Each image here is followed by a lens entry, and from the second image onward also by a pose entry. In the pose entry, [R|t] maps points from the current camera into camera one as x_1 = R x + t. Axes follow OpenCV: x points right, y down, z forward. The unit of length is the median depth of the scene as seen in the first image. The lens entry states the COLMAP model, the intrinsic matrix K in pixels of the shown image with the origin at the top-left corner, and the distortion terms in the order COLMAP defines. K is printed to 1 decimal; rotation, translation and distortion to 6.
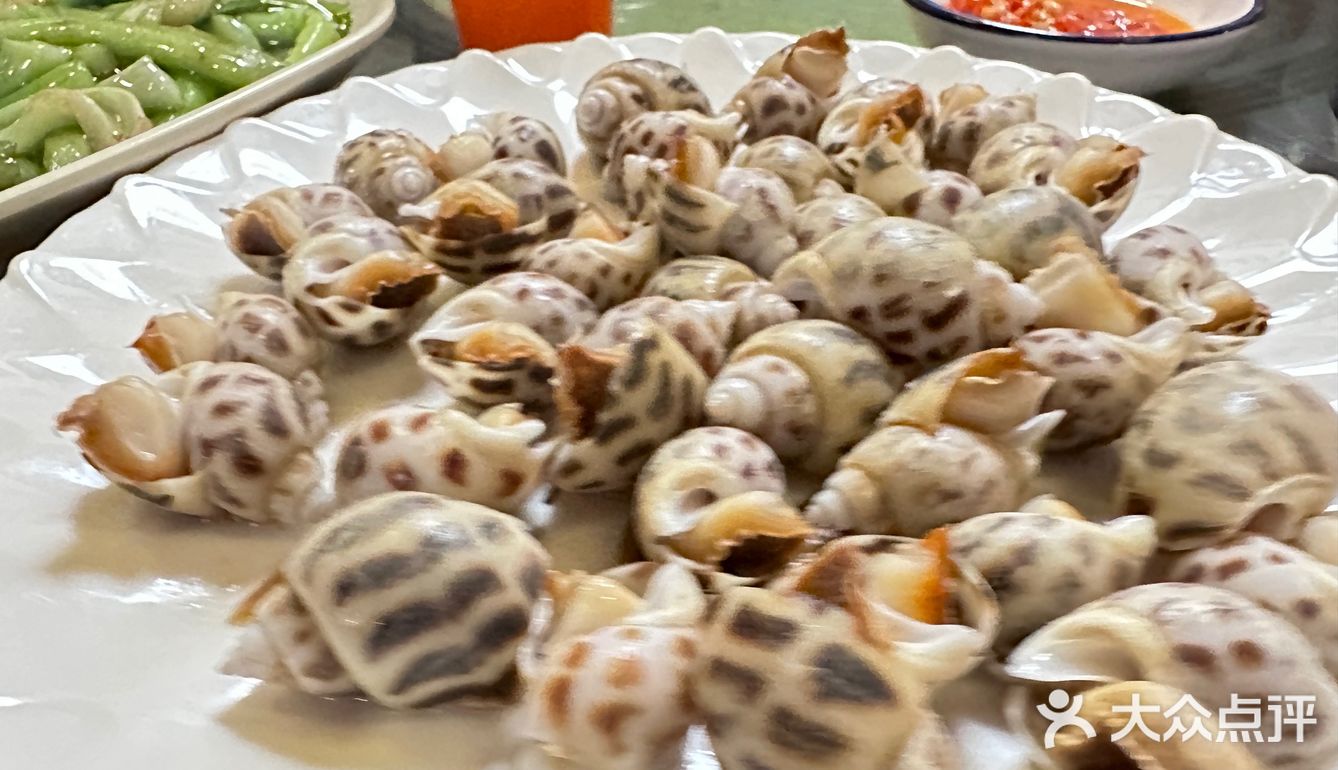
lens RADIAL K [[879.8, 0, 669.0], [0, 879.8, 385.0], [0, 0, 1]] dist [0.002177, -0.000245]
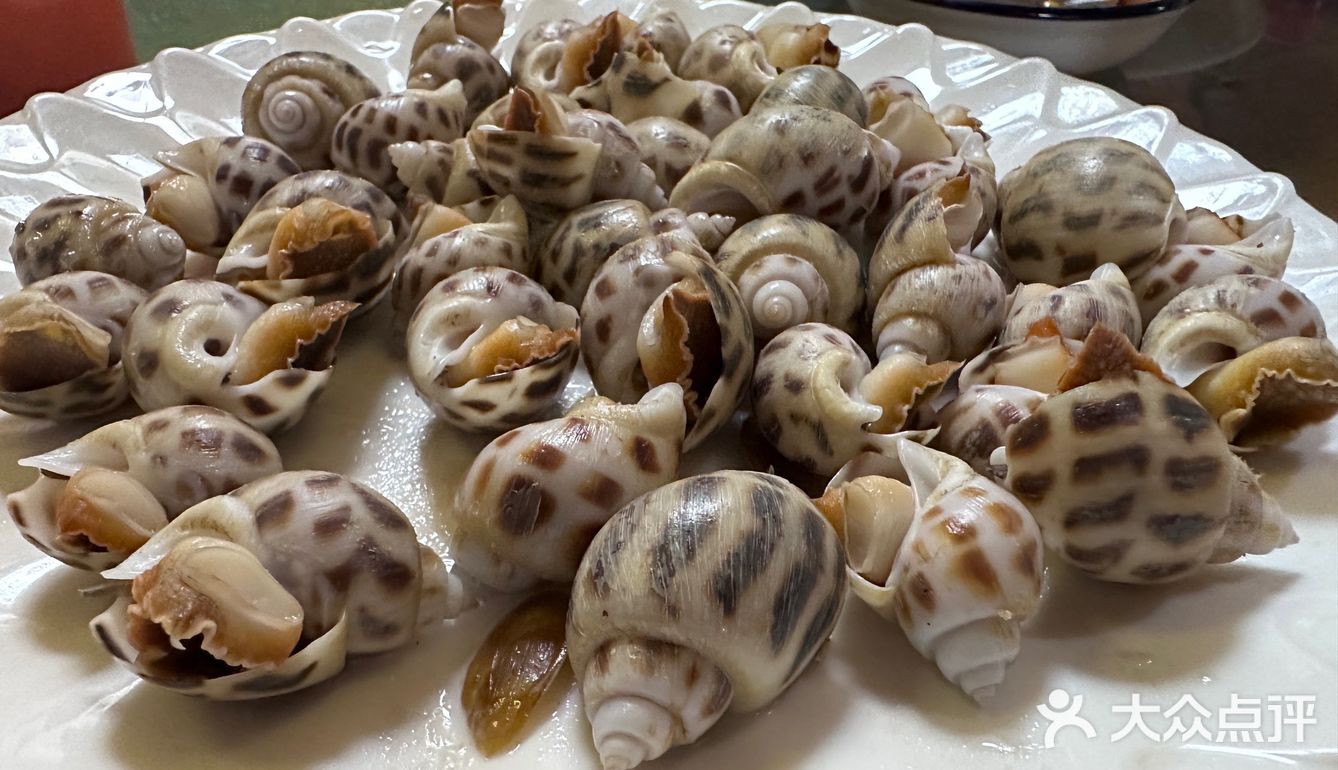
lens RADIAL K [[879.8, 0, 669.0], [0, 879.8, 385.0], [0, 0, 1]] dist [0.002177, -0.000245]
pose [[0.801450, -0.378724, 0.462868, -0.492133], [0.371569, 0.921766, 0.110833, -0.050090], [-0.468631, 0.083160, 0.879471, 0.168553]]
